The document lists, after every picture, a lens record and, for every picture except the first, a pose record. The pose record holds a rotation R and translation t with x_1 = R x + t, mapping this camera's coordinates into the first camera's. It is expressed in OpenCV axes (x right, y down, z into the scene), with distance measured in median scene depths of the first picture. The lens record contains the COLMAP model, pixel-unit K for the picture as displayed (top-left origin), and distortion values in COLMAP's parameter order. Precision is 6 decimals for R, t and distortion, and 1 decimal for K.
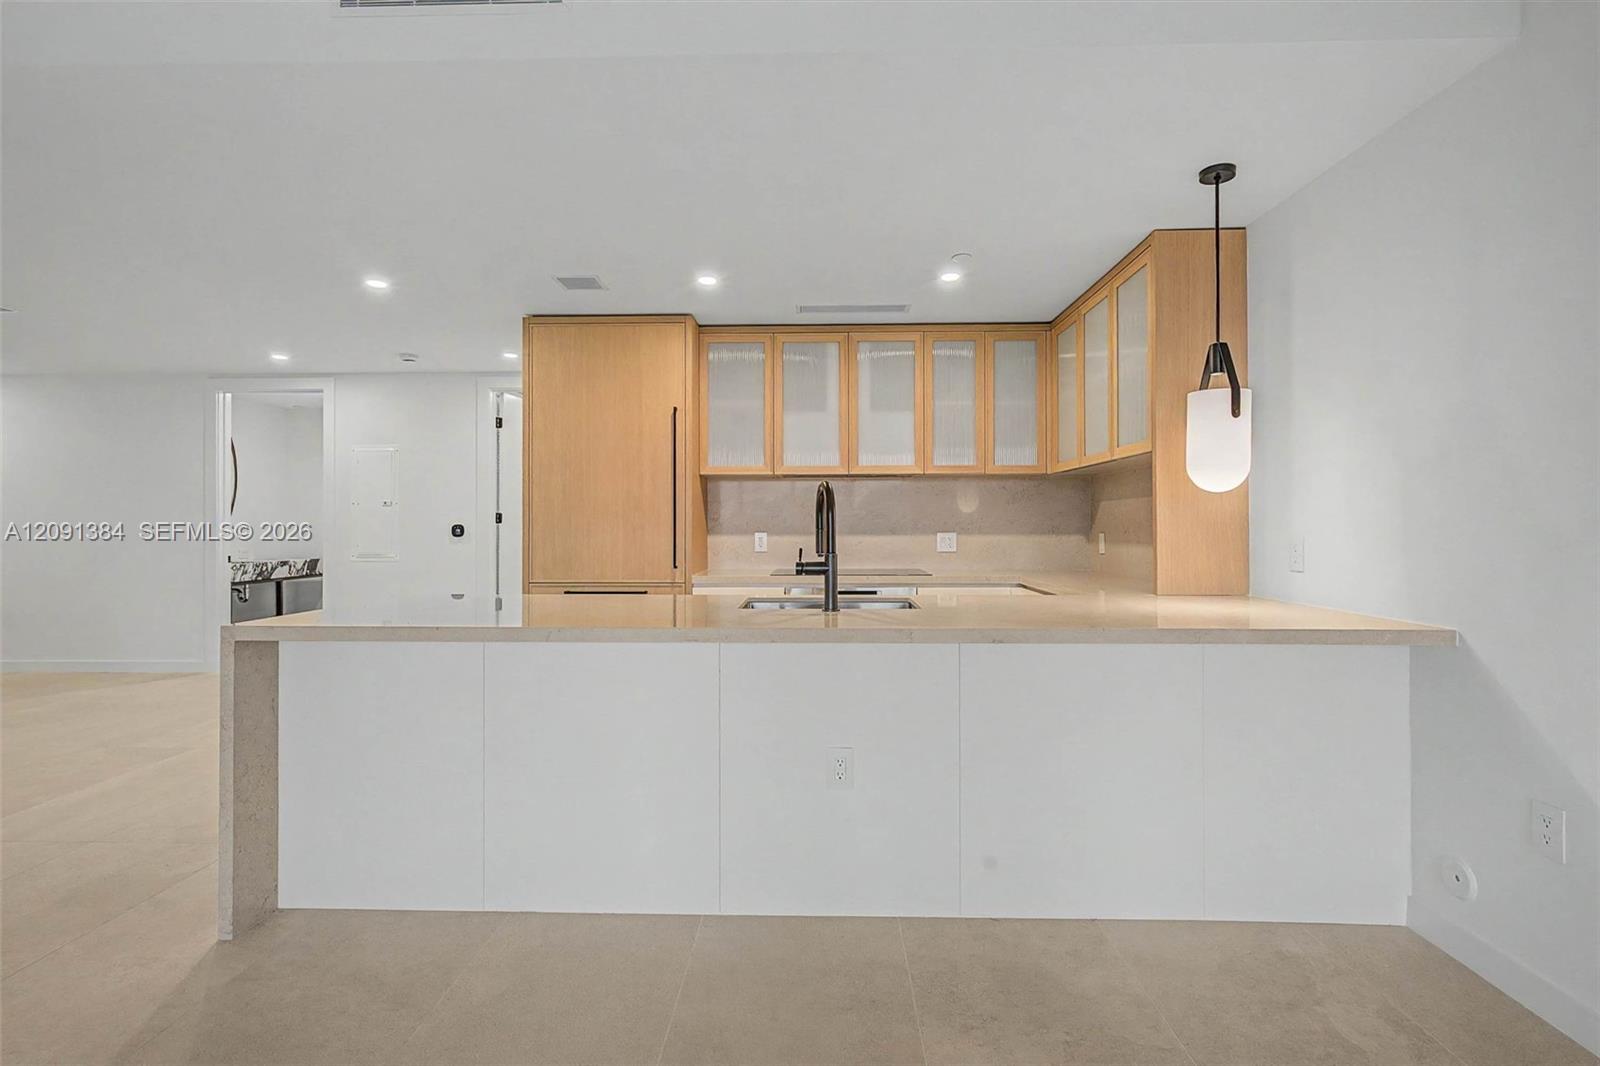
lens RADIAL K [[758.0, 0, 809.9], [0, 758.0, 530.9], [0, 0, 1]] dist [0.000689, 0.001774]
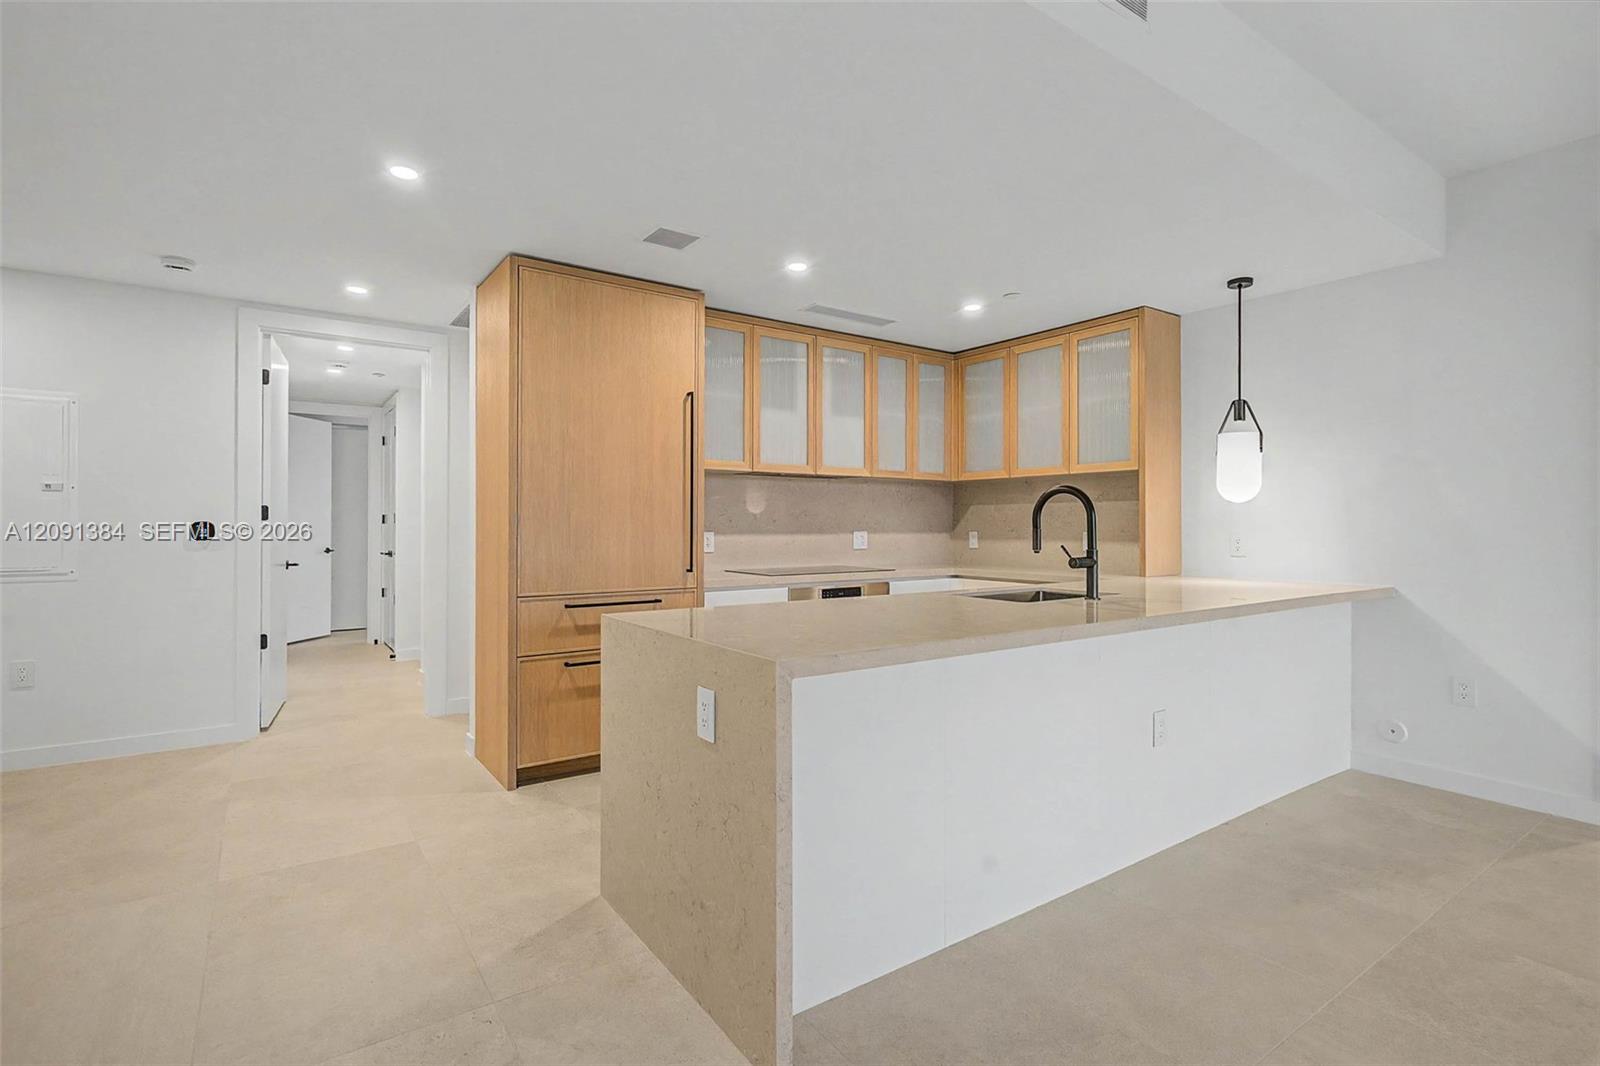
lens RADIAL K [[758.0, 0, 809.1], [0, 758.0, 530.6], [0, 0, 1]] dist [0.000689, 0.001774]
pose [[0.804031, -0.003295, 0.594578, -0.562267], [0.001022, 0.999991, 0.004160, -0.003412], [-0.594587, -0.002737, 0.804027, 0.184069]]
